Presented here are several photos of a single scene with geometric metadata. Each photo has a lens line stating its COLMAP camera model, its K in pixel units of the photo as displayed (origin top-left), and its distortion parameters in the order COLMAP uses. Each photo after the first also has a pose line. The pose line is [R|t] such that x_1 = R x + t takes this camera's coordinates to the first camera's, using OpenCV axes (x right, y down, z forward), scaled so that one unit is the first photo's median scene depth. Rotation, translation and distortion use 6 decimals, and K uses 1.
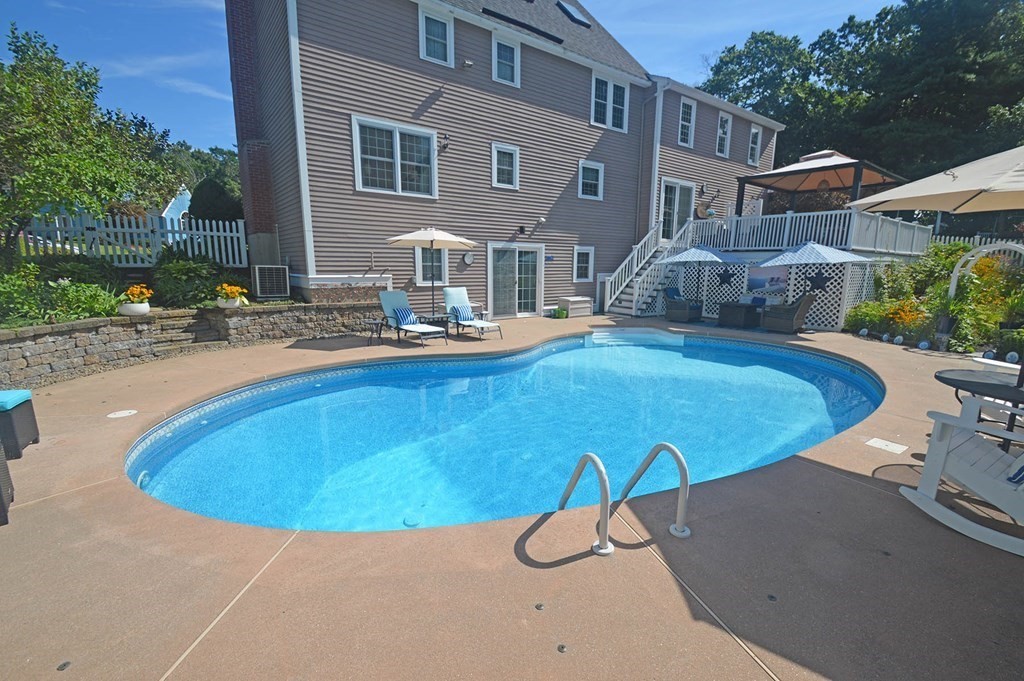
lens RADIAL K [[446.5, 0, 519.5], [0, 446.5, 341.5], [0, 0, 1]] dist [-0.005024, -0.001724]
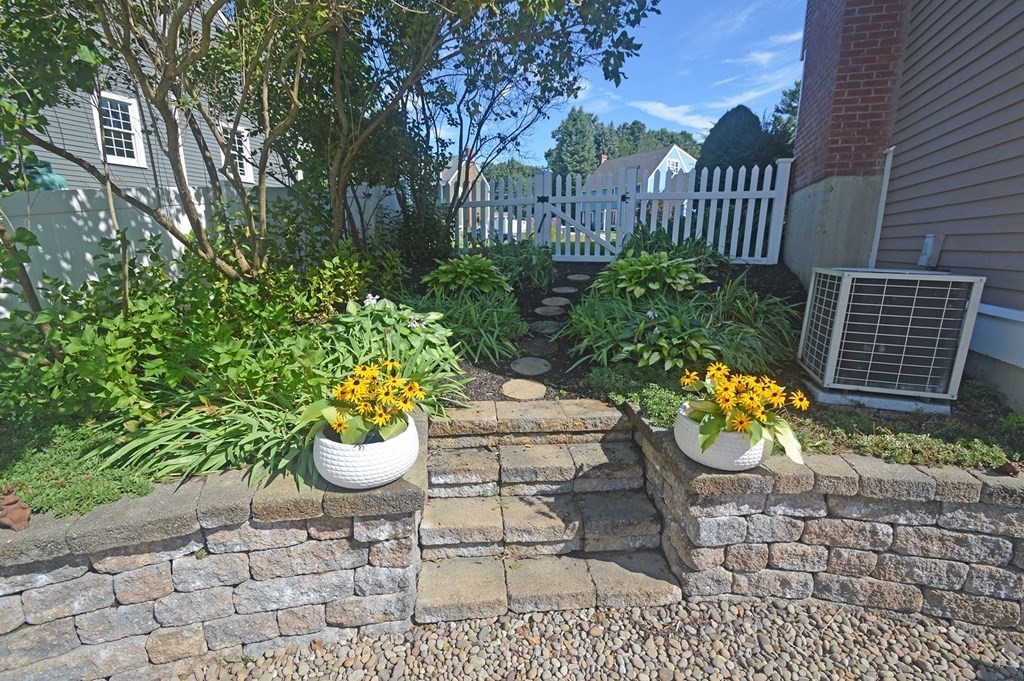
lens RADIAL K [[446.5, 0, 516.5], [0, 446.5, 345.5], [0, 0, 1]] dist [-0.005024, -0.001724]
pose [[0.524268, 0.178292, -0.832679, -0.476763], [-0.147481, 0.982070, 0.117422, -0.133718], [0.838685, 0.061244, 0.541163, 0.714349]]
